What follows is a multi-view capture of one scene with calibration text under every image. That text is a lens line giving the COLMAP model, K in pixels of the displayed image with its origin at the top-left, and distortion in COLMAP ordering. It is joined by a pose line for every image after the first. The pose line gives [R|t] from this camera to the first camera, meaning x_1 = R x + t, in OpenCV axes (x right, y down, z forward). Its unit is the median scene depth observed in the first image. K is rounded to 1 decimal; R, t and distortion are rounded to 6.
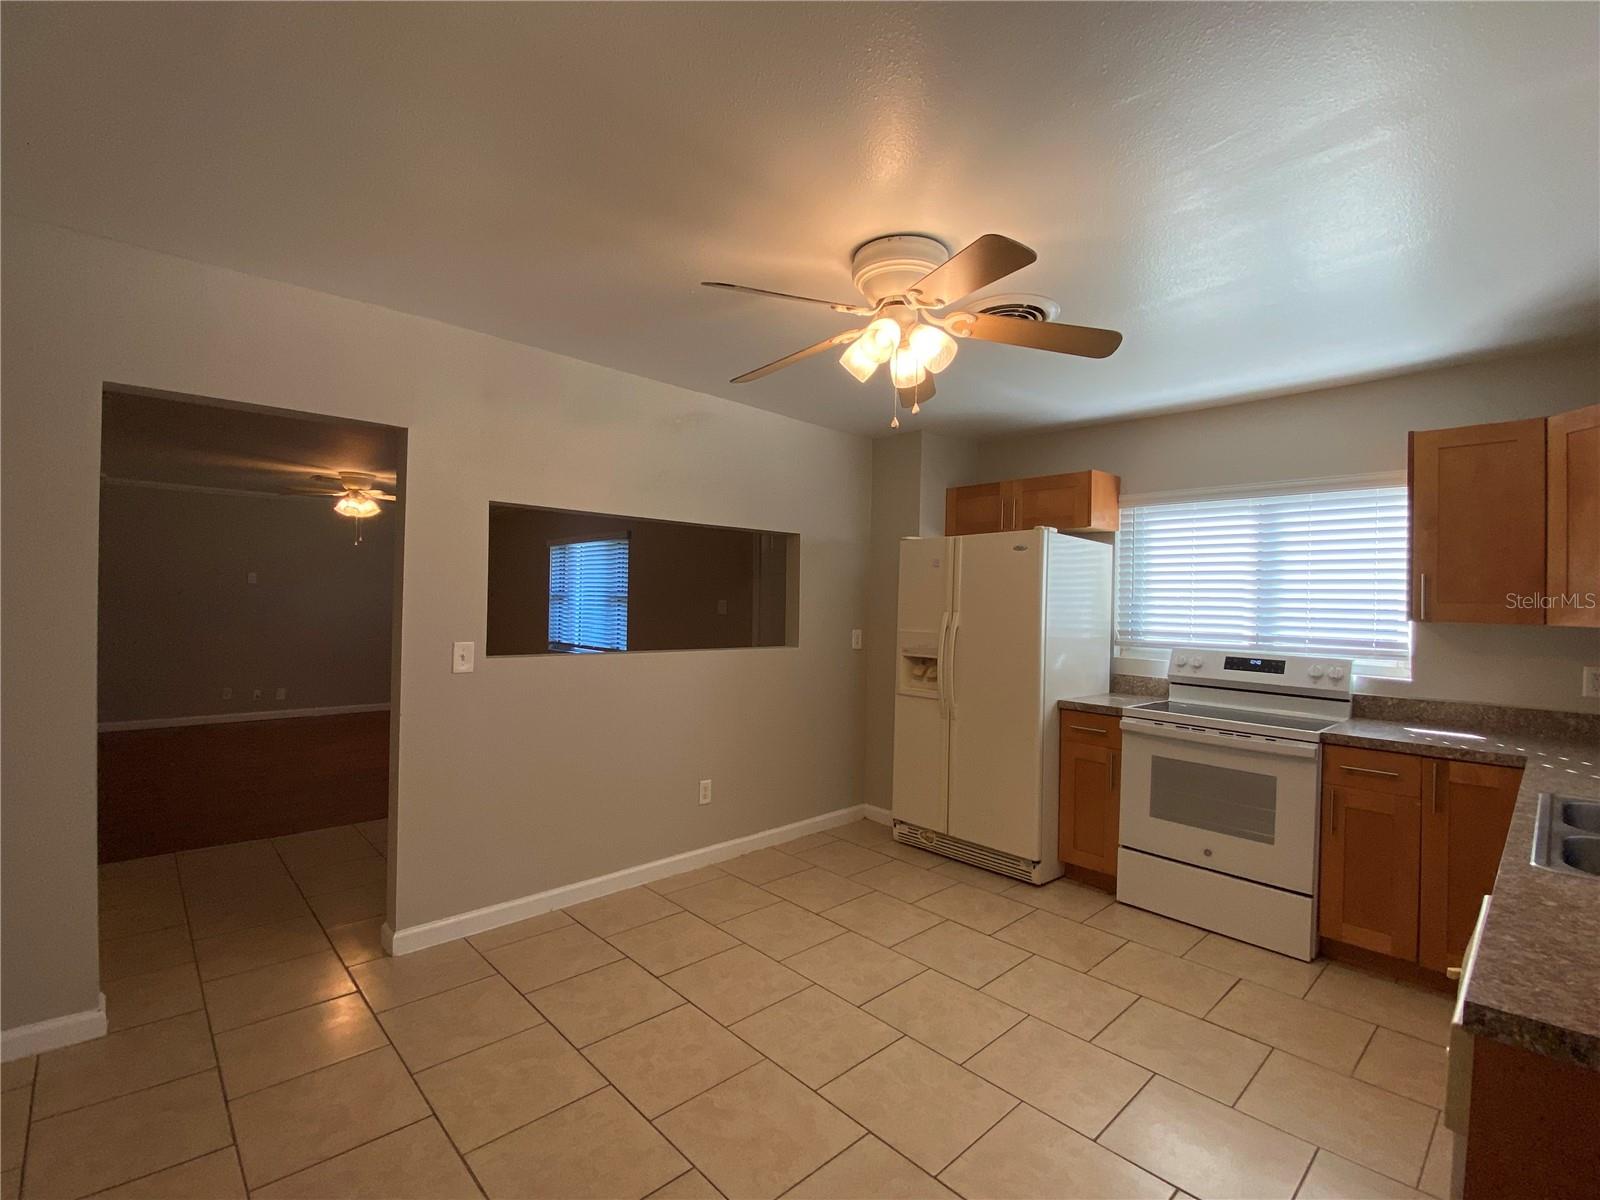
lens RADIAL K [[729.1, 0, 793.9], [0, 729.1, 599.6], [0, 0, 1]] dist [-0.010117, -0.001079]
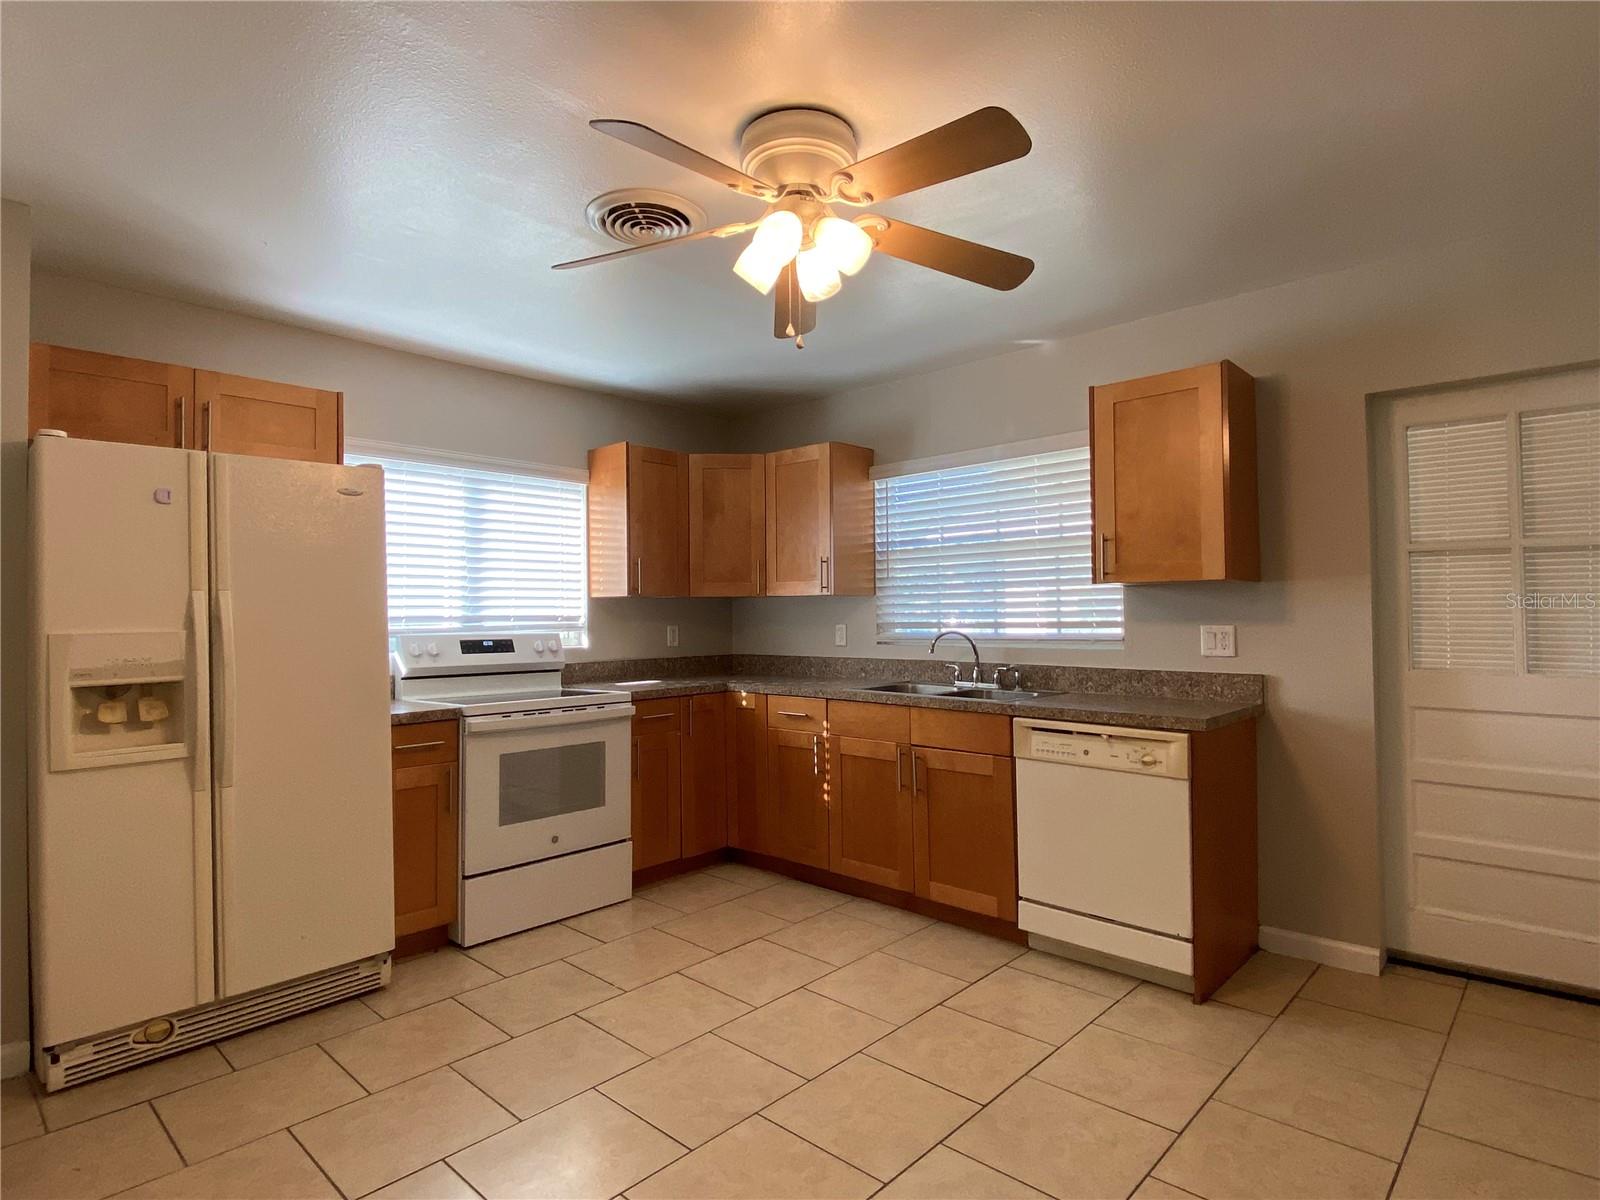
lens RADIAL K [[858.0, 0, 793.9], [0, 858.0, 597.9], [0, 0, 1]] dist [0.011822, -0.002487]
pose [[-0.069625, -0.002574, 0.997570, -0.538100], [0.011134, 0.999932, 0.003357, 0.028767], [-0.997511, 0.011340, -0.069591, 0.709894]]
